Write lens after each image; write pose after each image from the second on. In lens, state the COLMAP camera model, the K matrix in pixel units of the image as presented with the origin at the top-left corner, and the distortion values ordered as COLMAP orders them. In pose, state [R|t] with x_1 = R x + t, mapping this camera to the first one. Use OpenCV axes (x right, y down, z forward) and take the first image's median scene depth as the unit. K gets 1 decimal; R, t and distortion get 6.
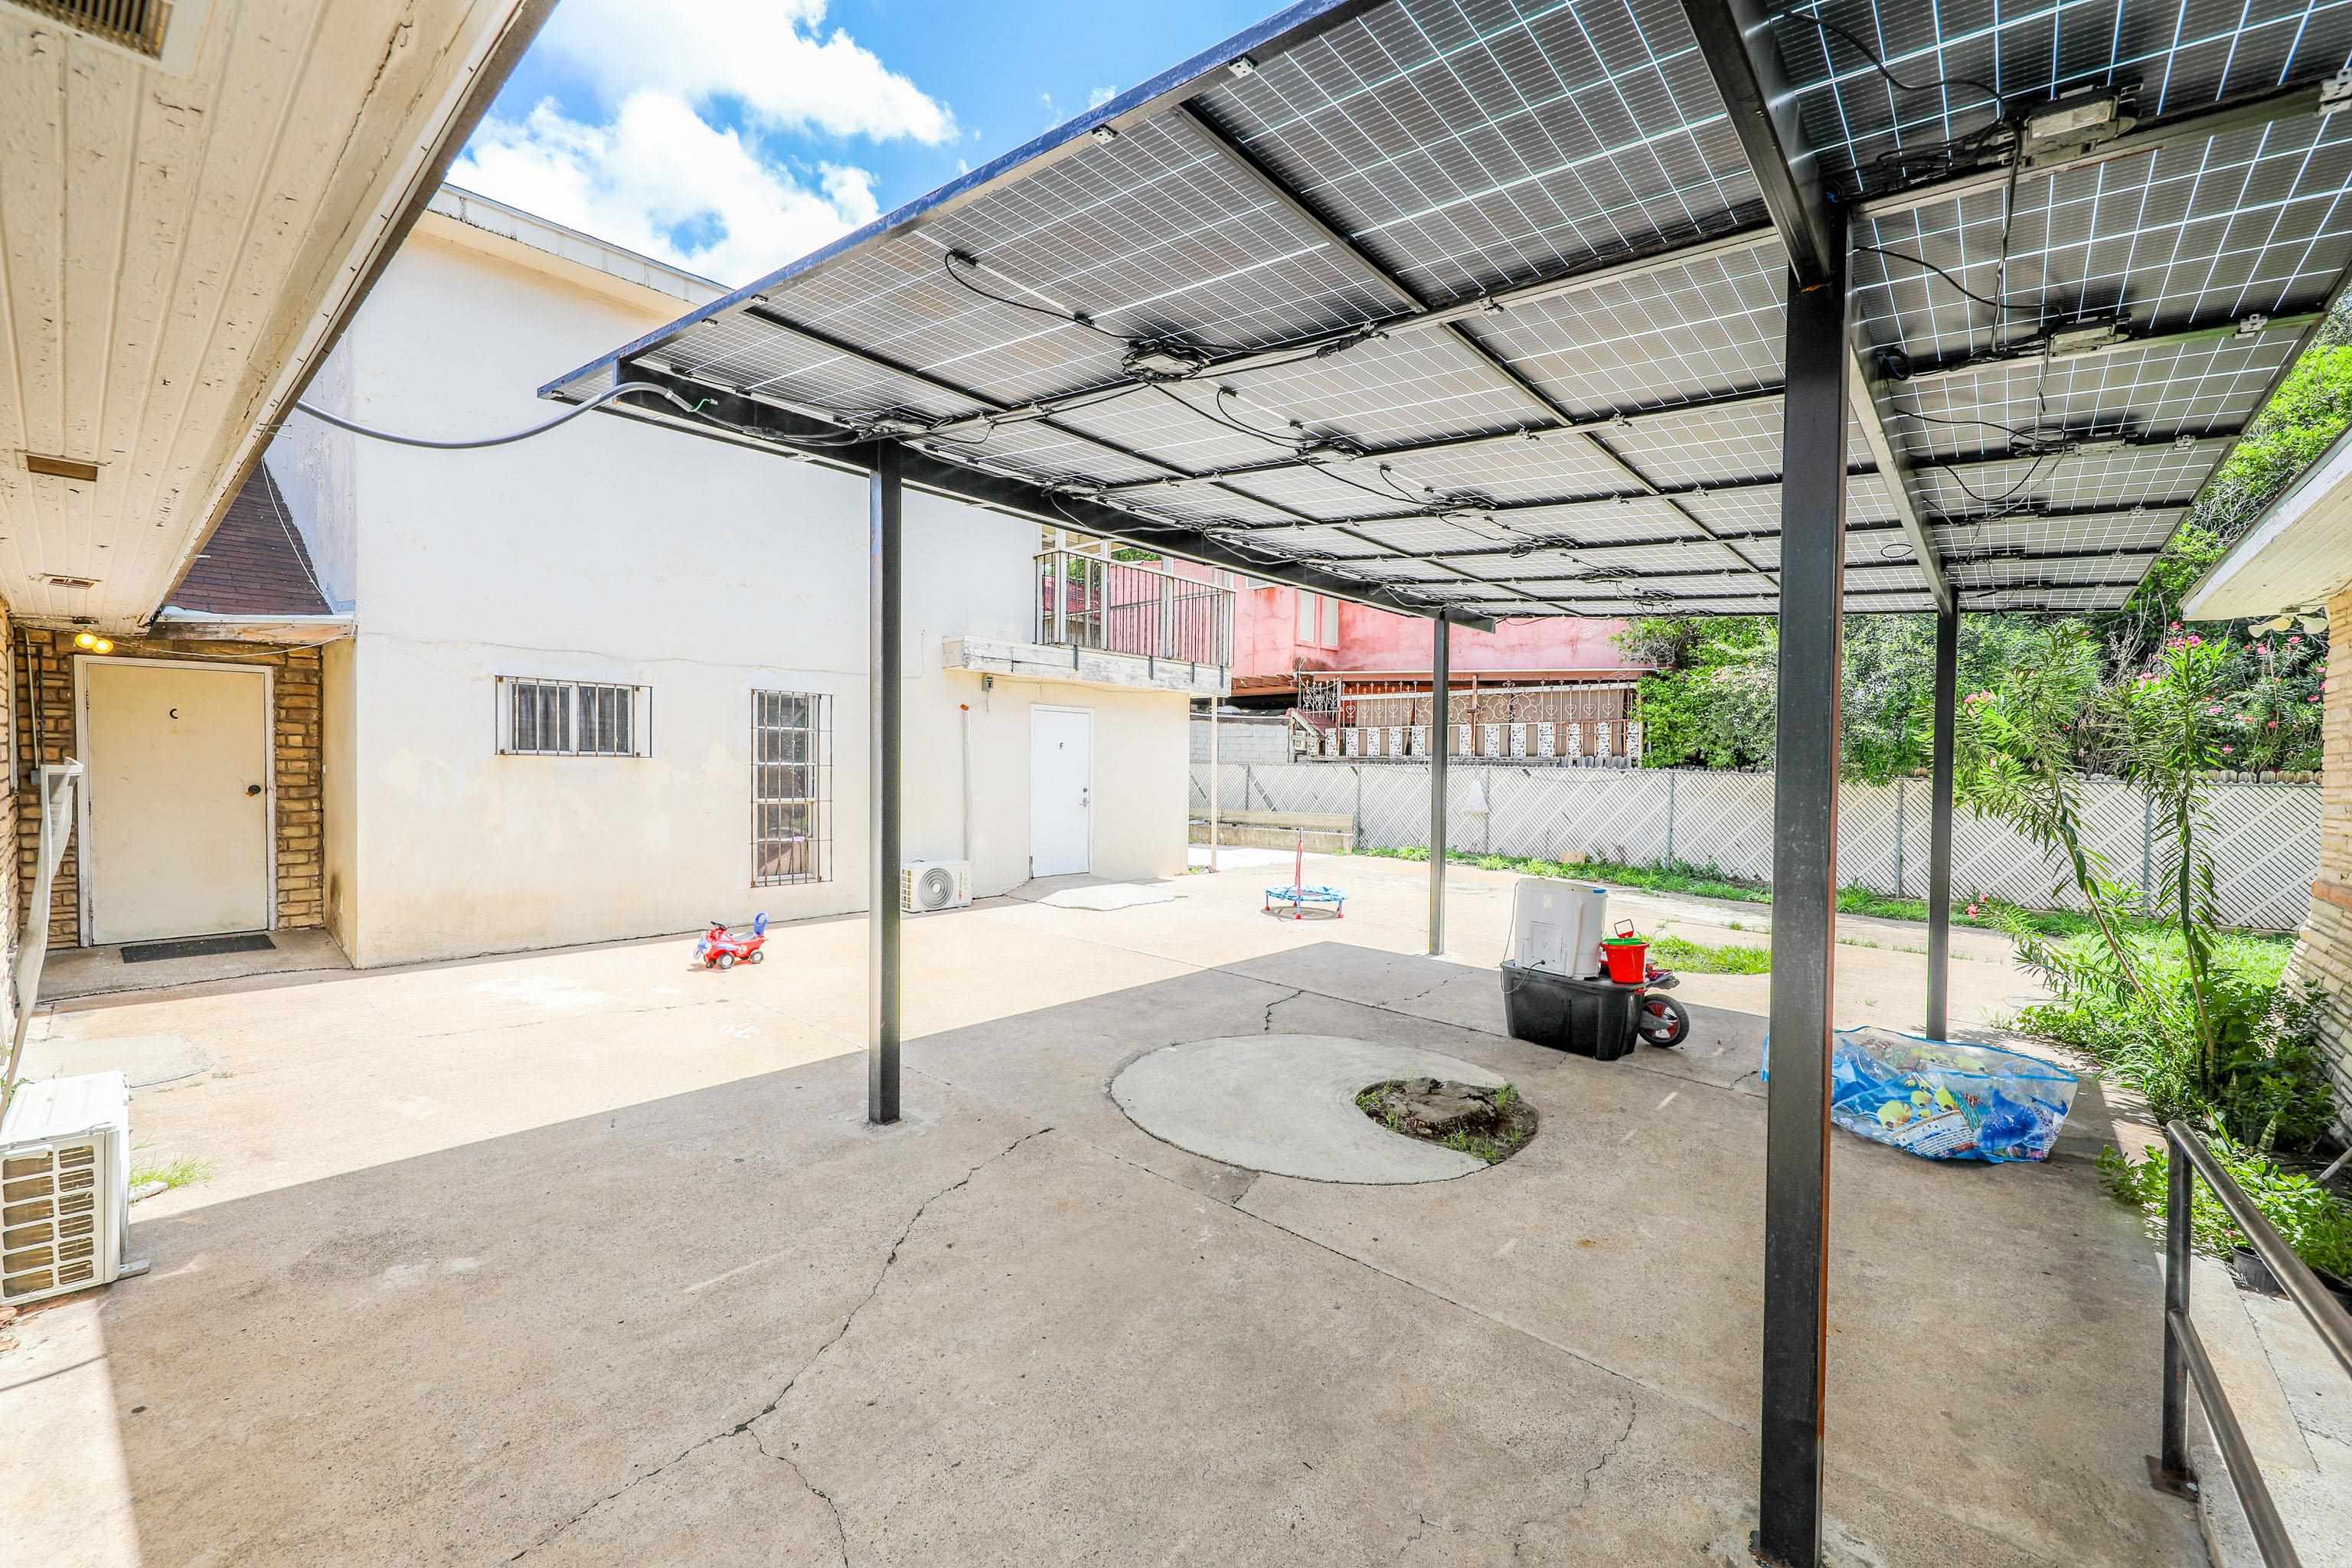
lens RADIAL K [[965.3, 0, 1169.2], [0, 965.3, 787.5], [0, 0, 1]] dist [0.015076, -0.004575]
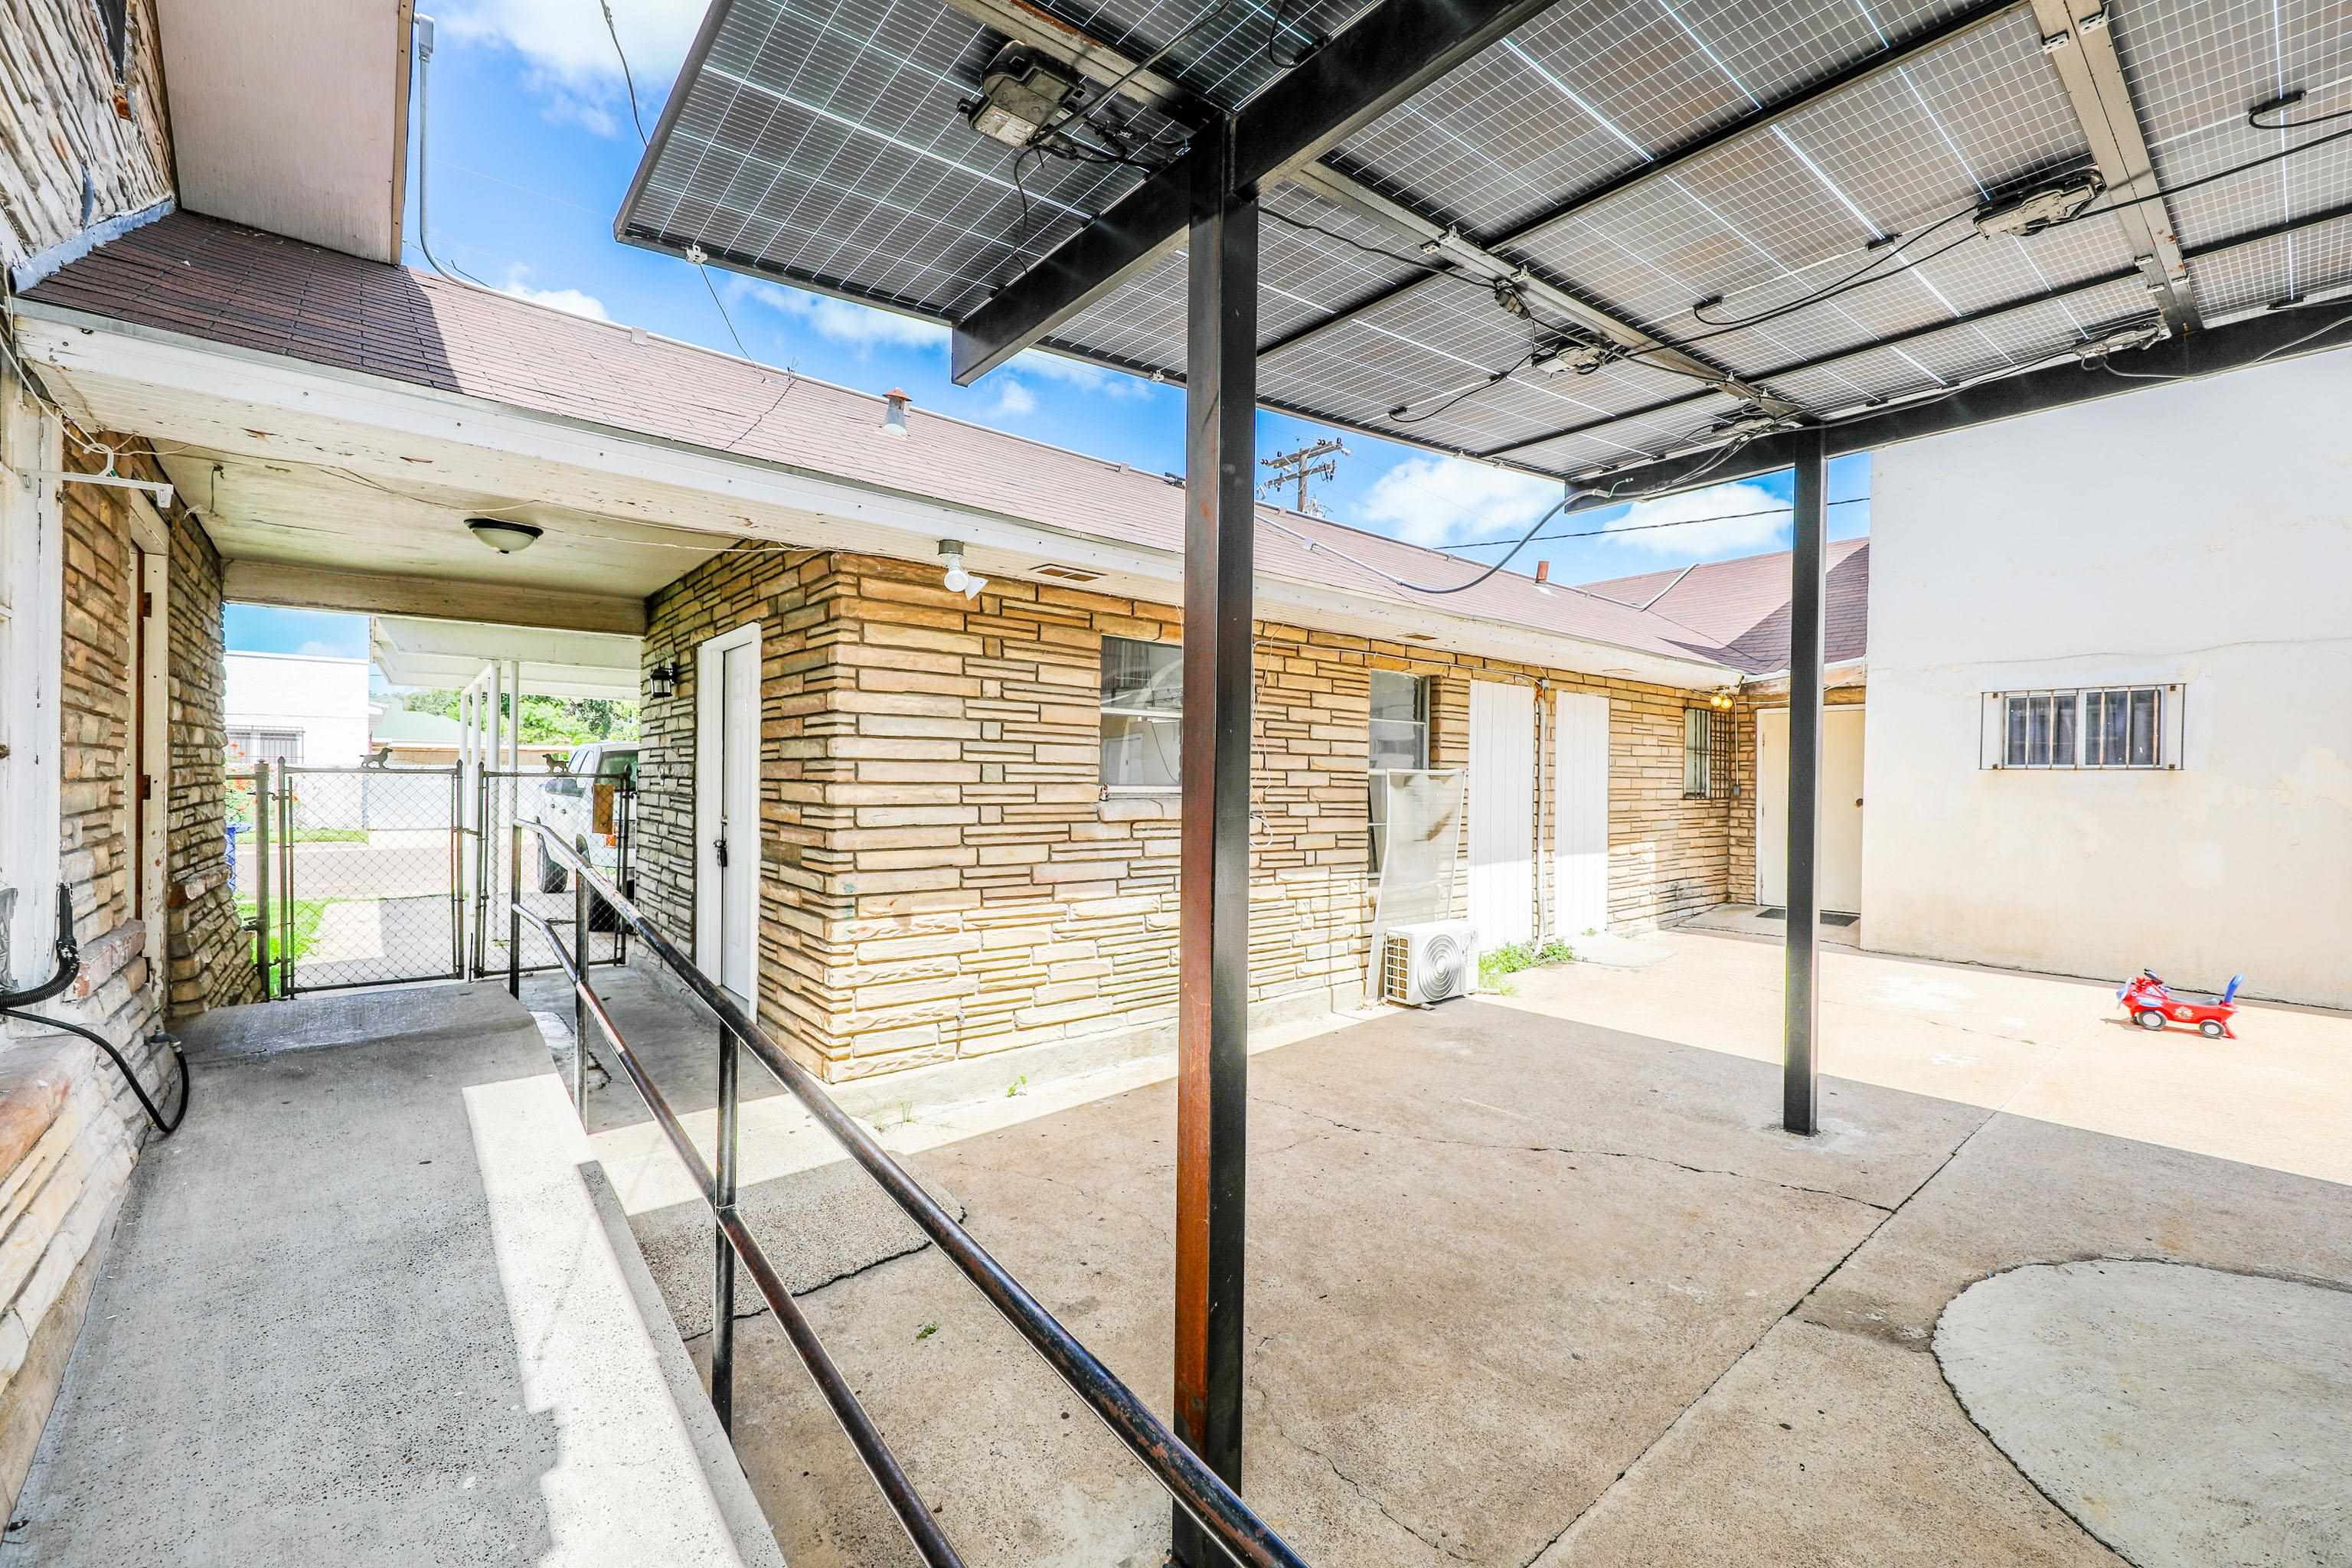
lens RADIAL K [[965.3, 0, 1169.2], [0, 965.3, 787.5], [0, 0, 1]] dist [0.015076, -0.004575]
pose [[-0.159360, -0.005646, -0.987204, 0.935860], [-0.034642, 0.999400, -0.000124, 0.031920], [0.986613, 0.034179, -0.159460, 0.649241]]
